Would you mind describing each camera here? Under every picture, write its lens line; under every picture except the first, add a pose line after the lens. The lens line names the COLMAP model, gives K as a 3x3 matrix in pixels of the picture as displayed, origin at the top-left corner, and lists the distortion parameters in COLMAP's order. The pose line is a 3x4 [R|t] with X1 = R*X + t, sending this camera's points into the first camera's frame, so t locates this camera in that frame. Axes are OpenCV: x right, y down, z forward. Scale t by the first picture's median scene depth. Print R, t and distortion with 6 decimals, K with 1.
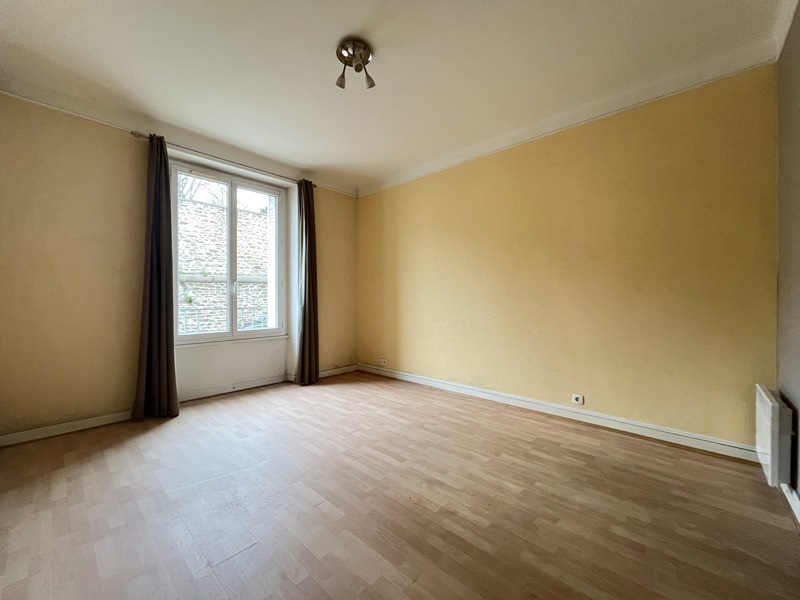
lens RADIAL K [[321.2, 0, 397.8], [0, 321.2, 299.2], [0, 0, 1]] dist [-0.003061, -0.000221]
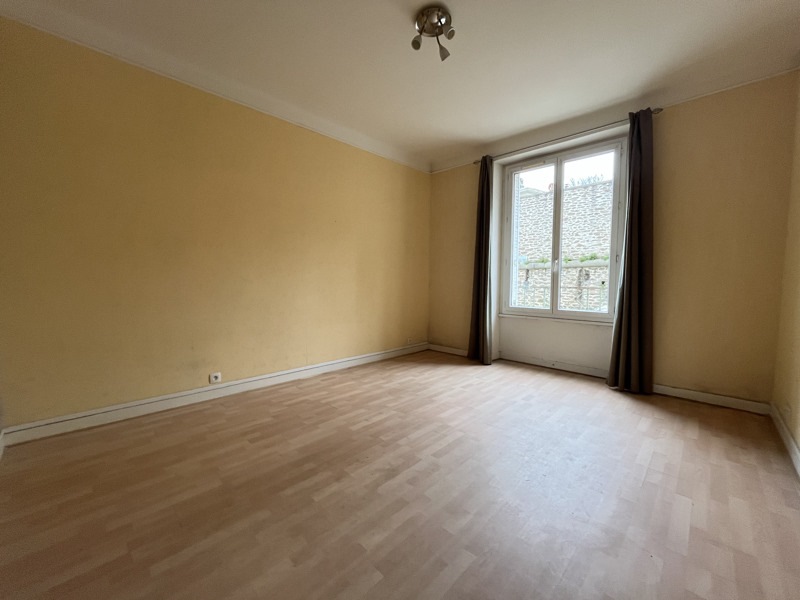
lens RADIAL K [[321.2, 0, 397.8], [0, 321.2, 299.3], [0, 0, 1]] dist [-0.003061, -0.000221]
pose [[-0.030848, 0.060874, -0.997669, 0.888538], [-0.008425, 0.998092, 0.061160, 0.017489], [0.999489, 0.010292, -0.030277, 0.928994]]
